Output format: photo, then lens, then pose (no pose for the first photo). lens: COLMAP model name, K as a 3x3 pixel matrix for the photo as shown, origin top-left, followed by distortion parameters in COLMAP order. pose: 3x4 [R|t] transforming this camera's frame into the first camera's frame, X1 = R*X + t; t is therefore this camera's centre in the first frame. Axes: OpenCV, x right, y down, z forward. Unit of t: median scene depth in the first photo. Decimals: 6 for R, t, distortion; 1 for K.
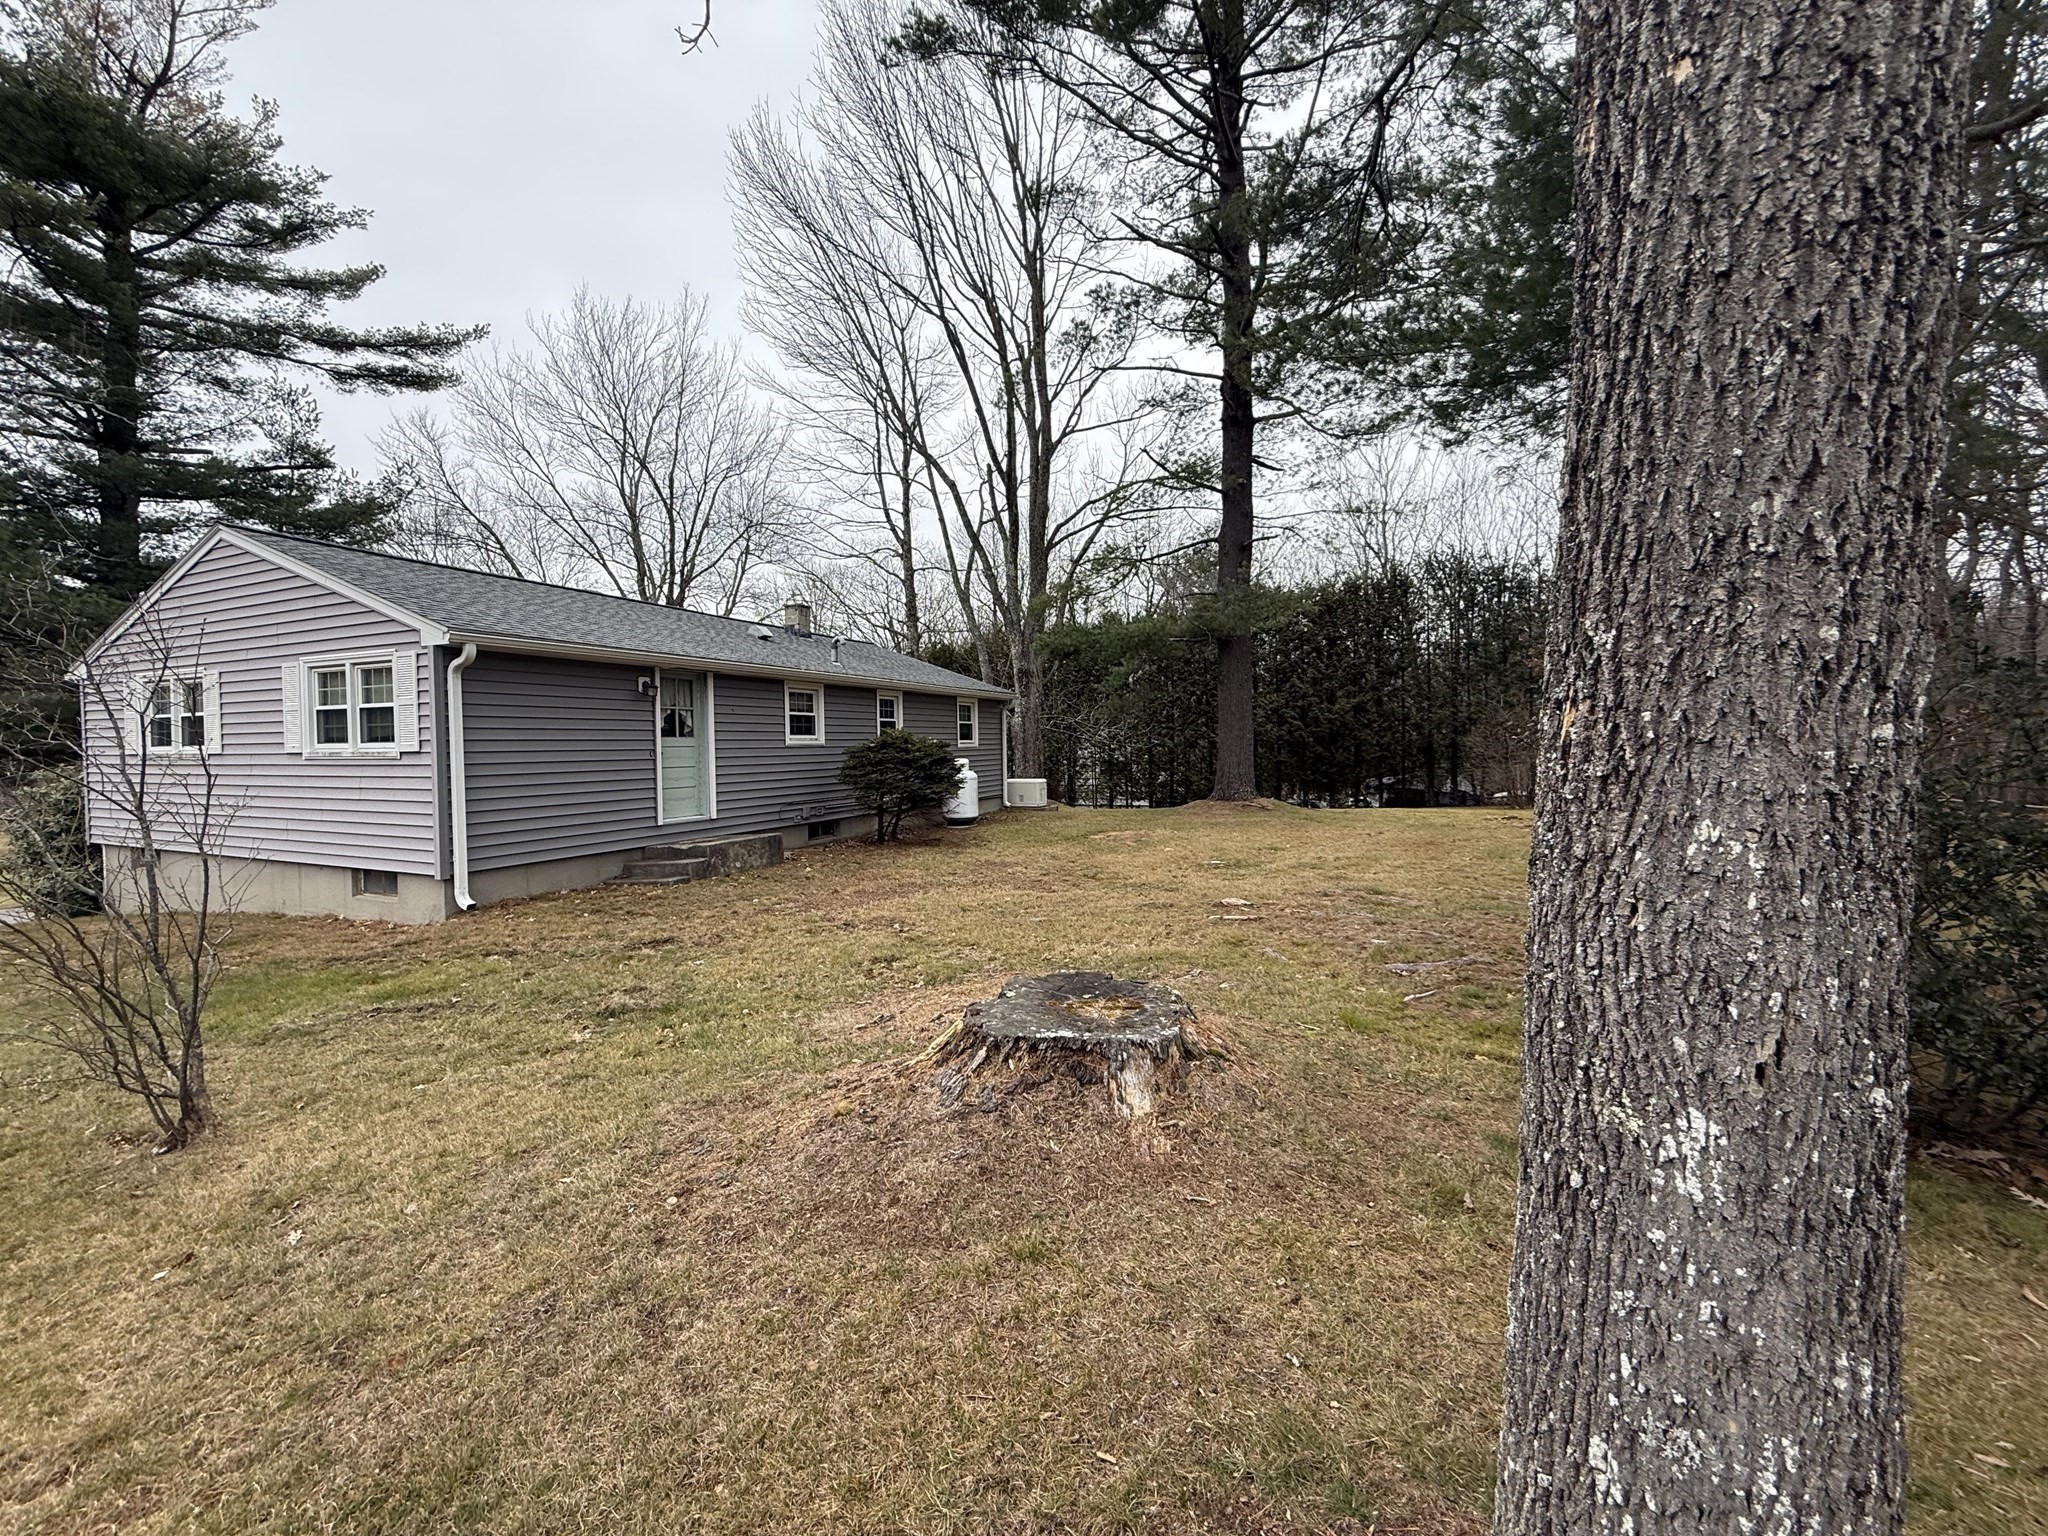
lens RADIAL K [[811.7, 0, 1024.0], [0, 811.7, 768.0], [0, 0, 1]] dist [0.000585, 0.000049]
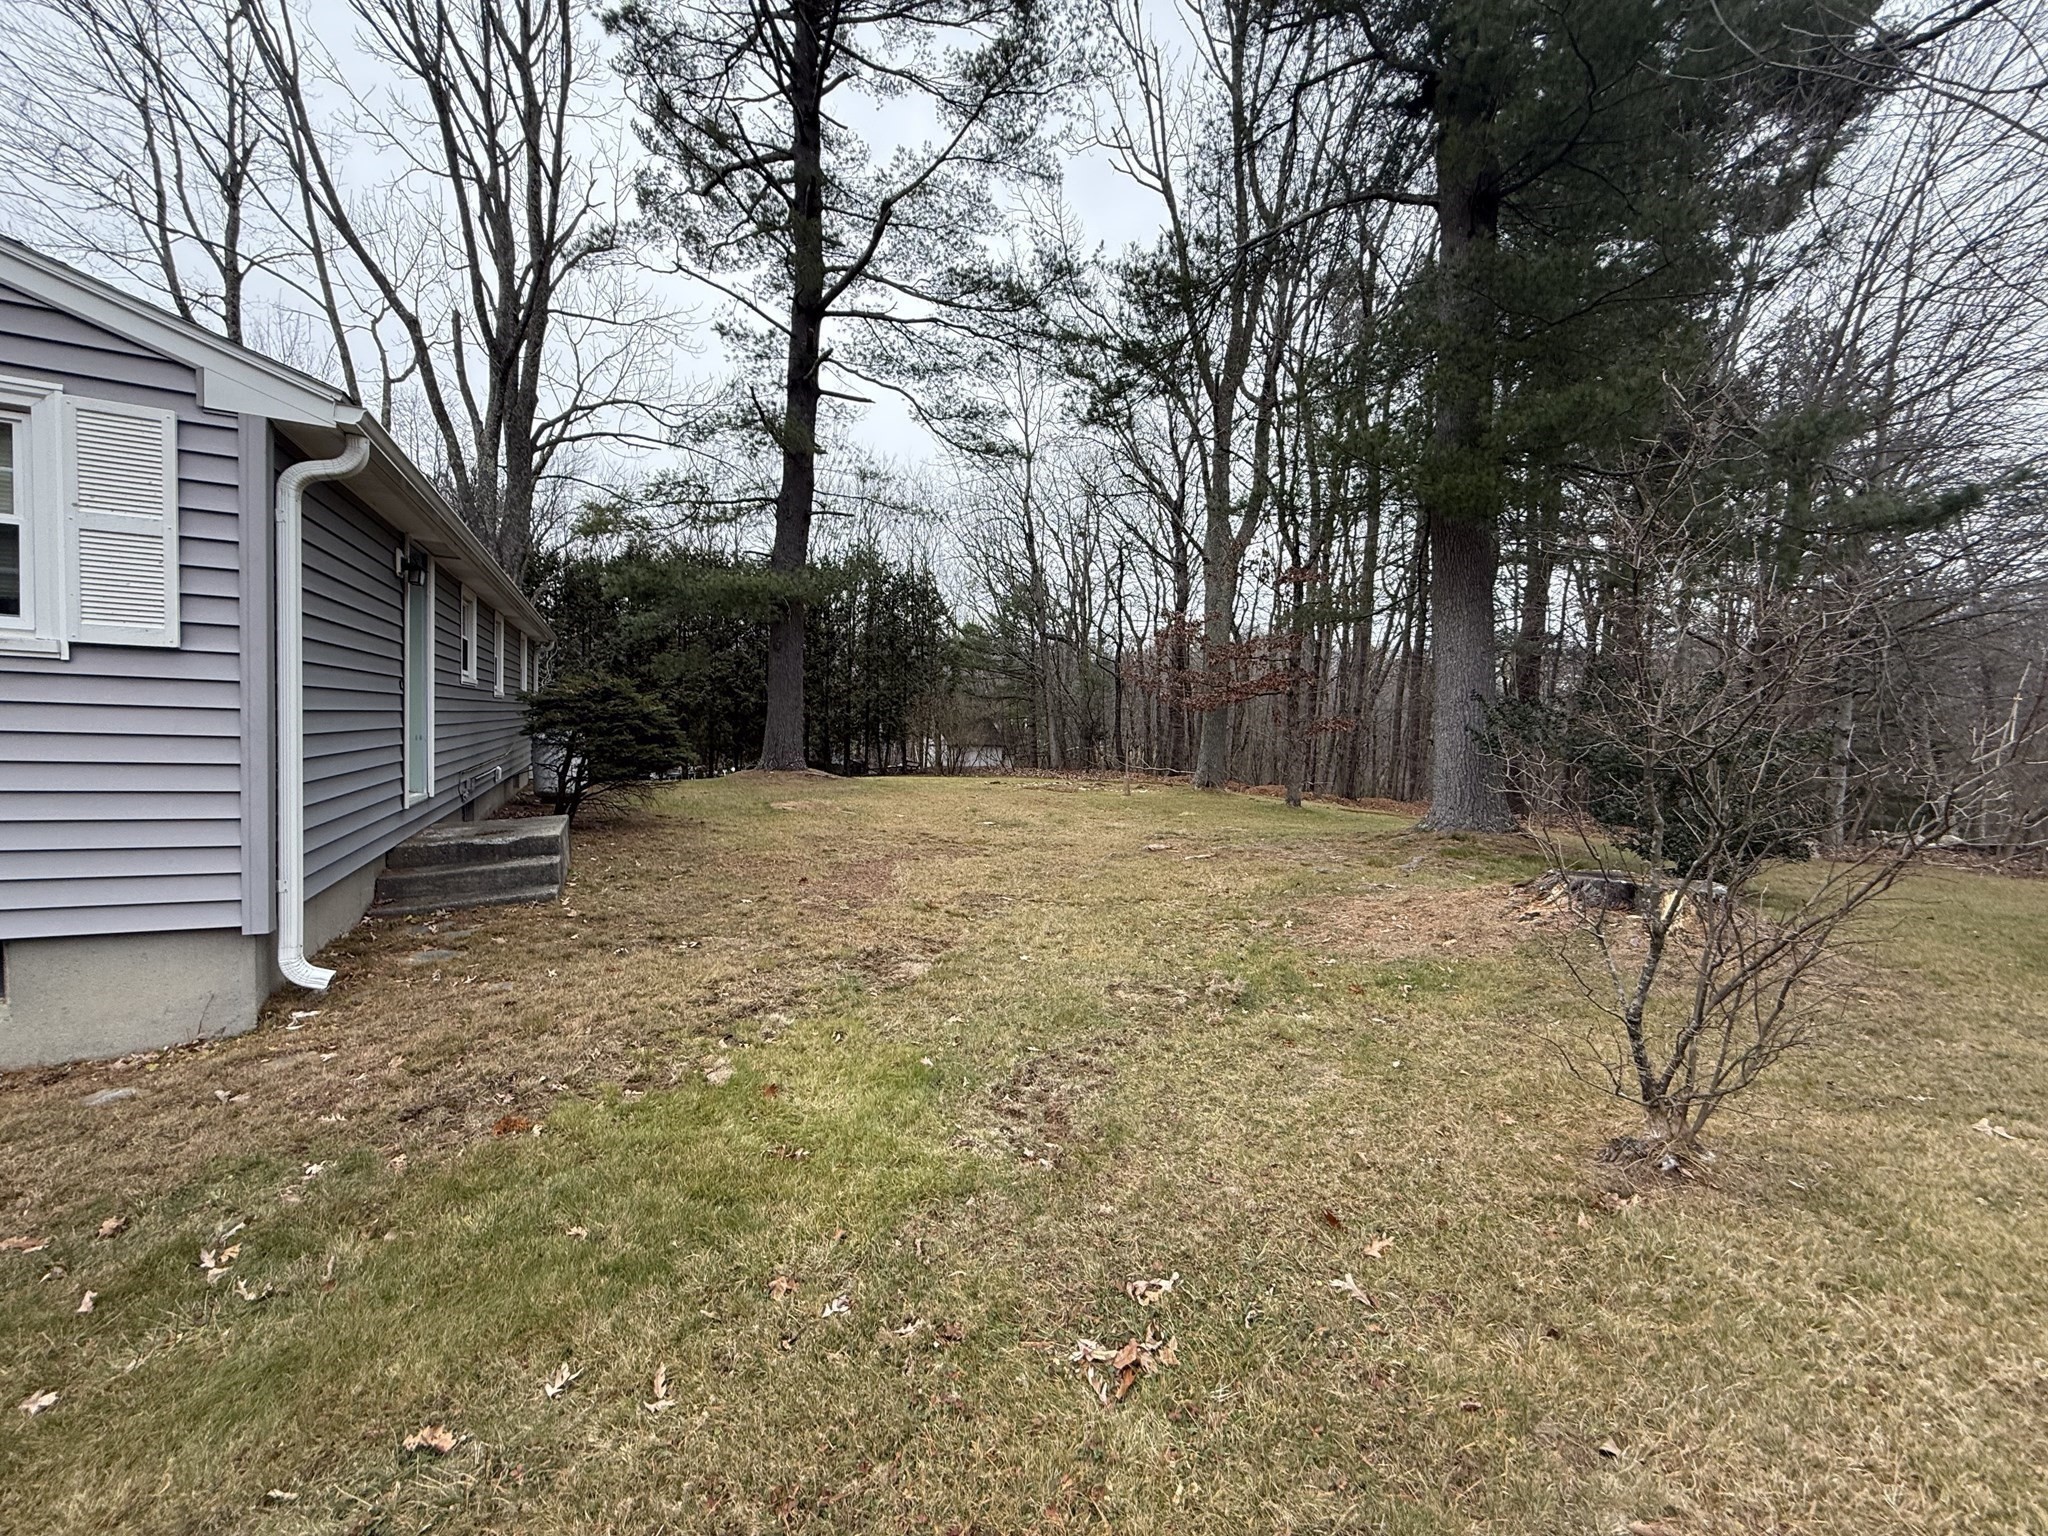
lens RADIAL K [[811.7, 0, 1024.0], [0, 811.7, 768.0], [0, 0, 1]] dist [0.000585, 0.000049]
pose [[0.637810, -0.005657, 0.770173, -0.607518], [-0.017071, 0.999624, 0.021480, 0.019662], [-0.770004, -0.026847, 0.637474, 0.293941]]
